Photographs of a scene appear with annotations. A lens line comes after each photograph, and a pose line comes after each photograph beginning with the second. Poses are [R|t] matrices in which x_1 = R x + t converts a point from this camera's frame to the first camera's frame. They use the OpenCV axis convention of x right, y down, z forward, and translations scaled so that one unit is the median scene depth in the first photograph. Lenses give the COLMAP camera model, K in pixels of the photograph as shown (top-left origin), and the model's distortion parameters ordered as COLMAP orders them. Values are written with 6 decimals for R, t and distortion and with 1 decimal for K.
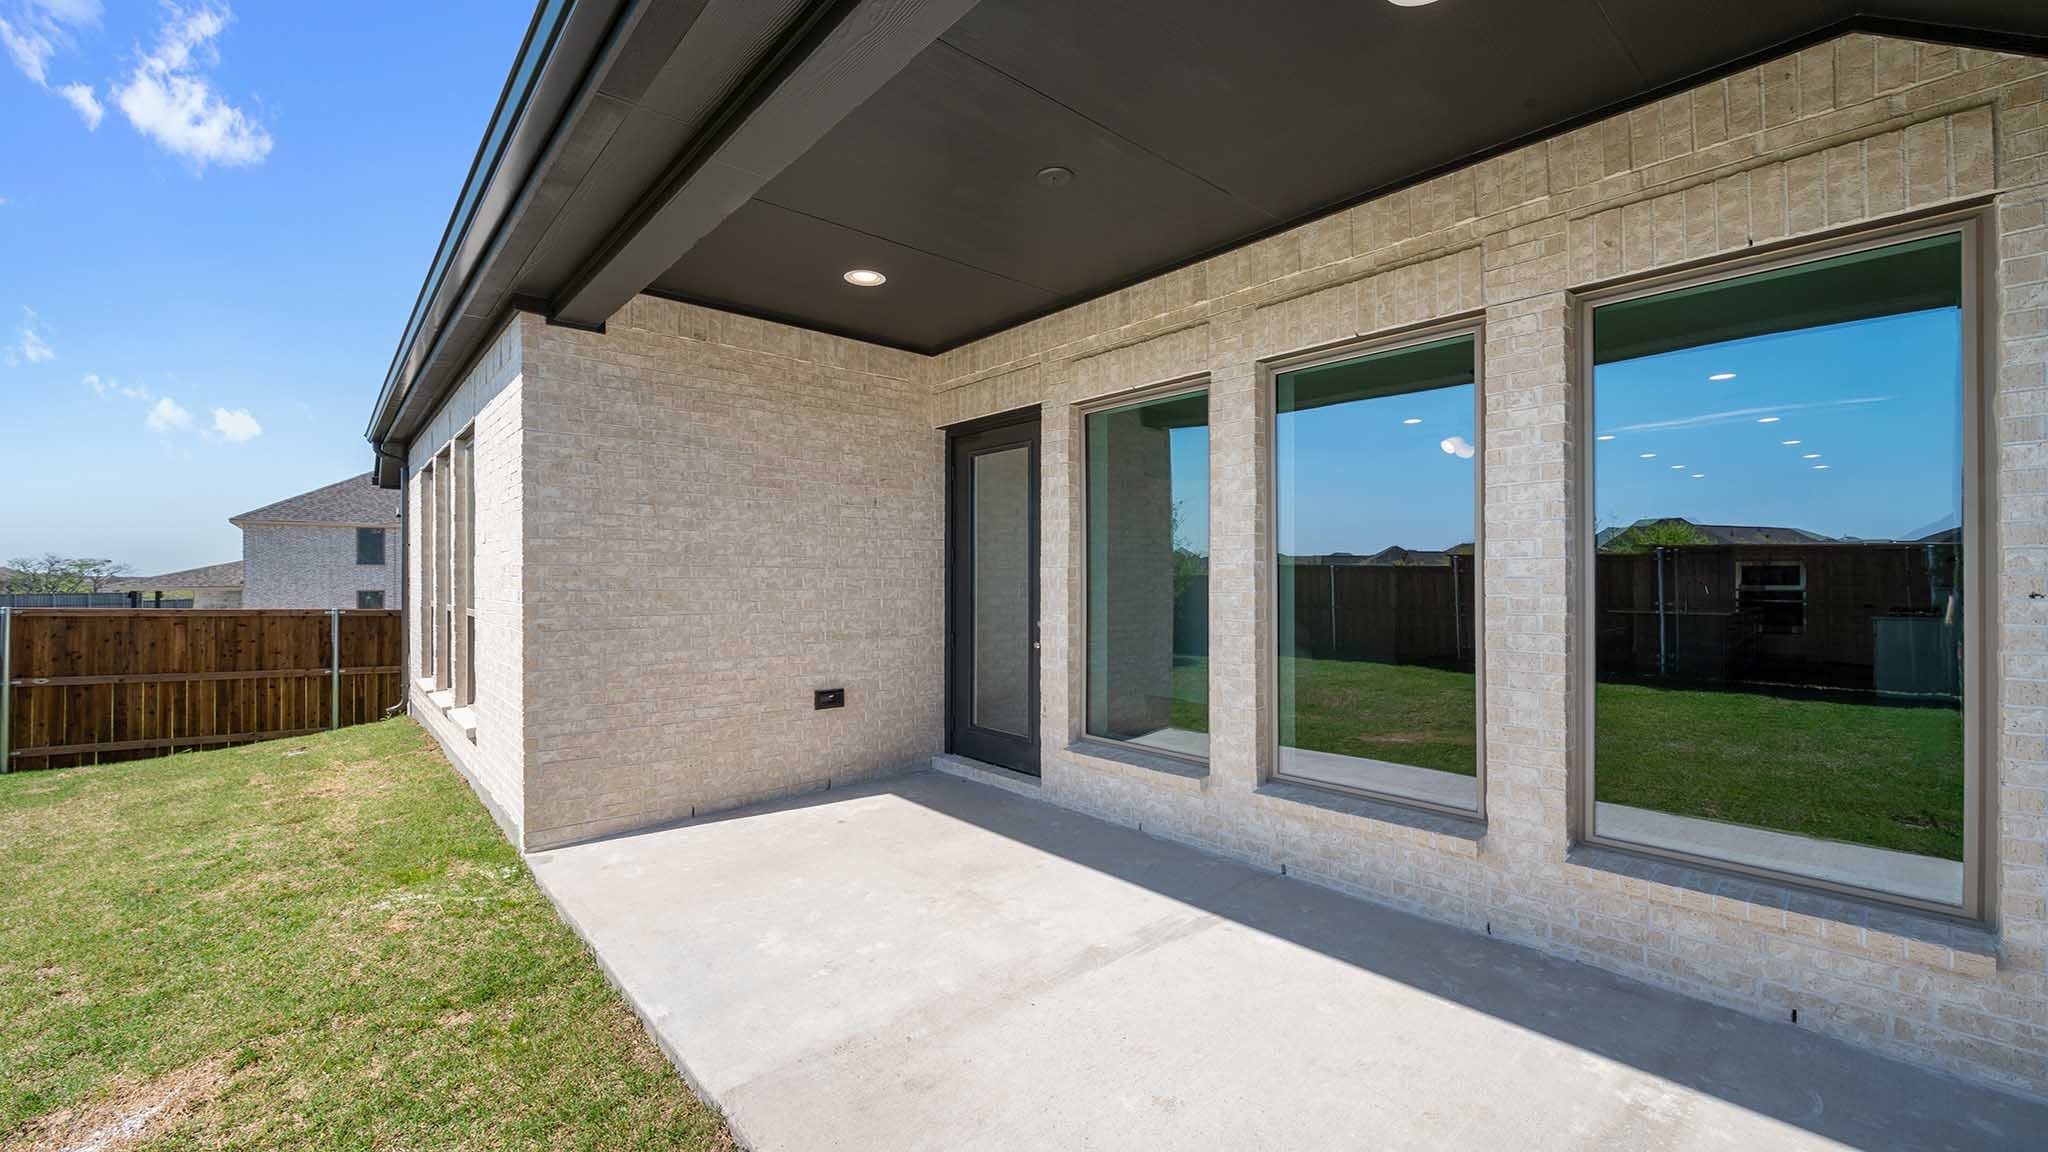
lens RADIAL K [[823.9, 0, 1023.4], [0, 823.9, 577.0], [0, 0, 1]] dist [-0.000328, -0.000013]
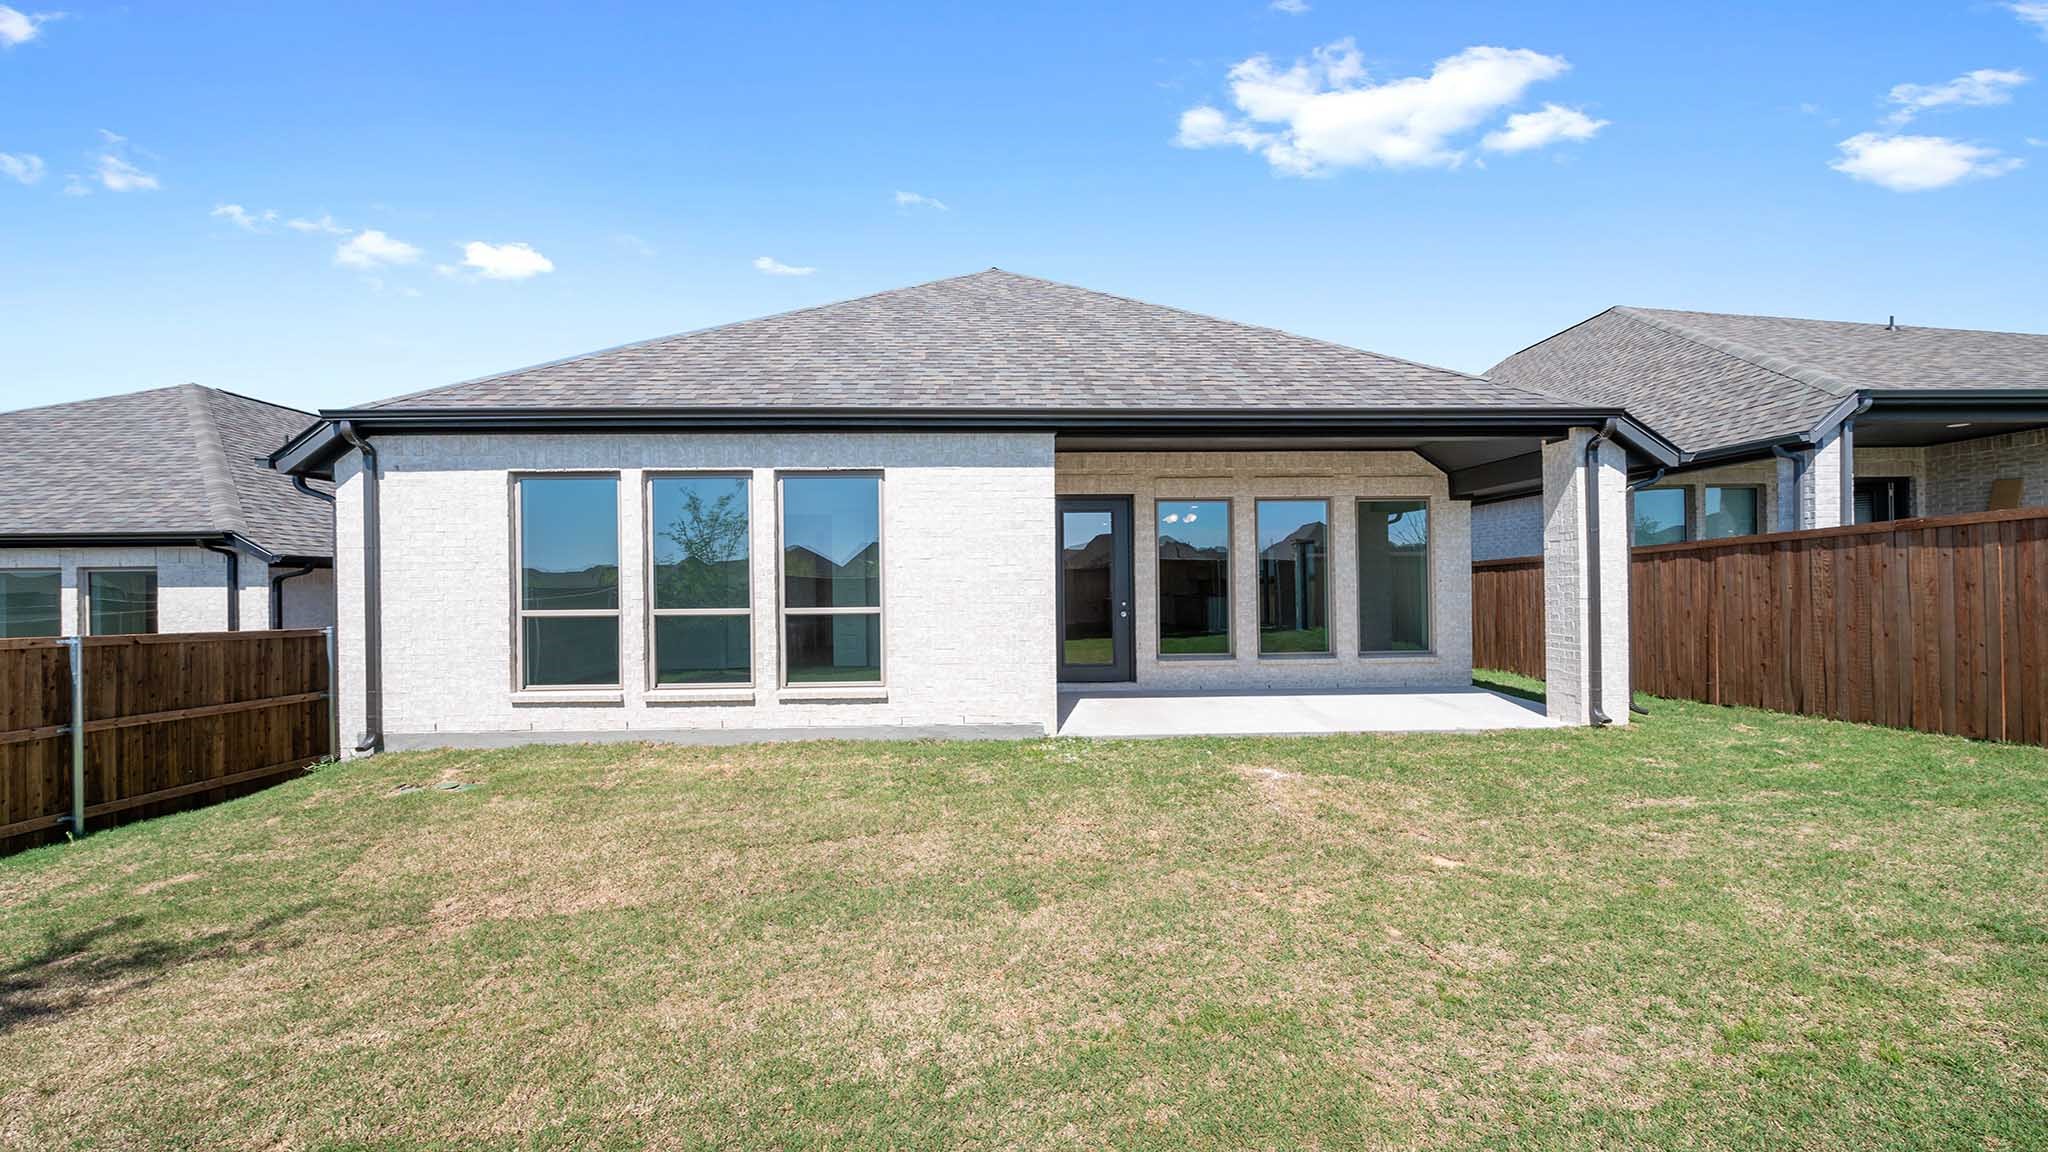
lens RADIAL K [[823.9, 0, 1024.3], [0, 823.9, 580.6], [0, 0, 1]] dist [-0.000328, -0.000013]
pose [[0.626462, -0.003516, 0.779444, -0.886895], [0.009286, 0.999953, -0.002952, 0.002641], [-0.779397, 0.009087, 0.626465, -0.028335]]
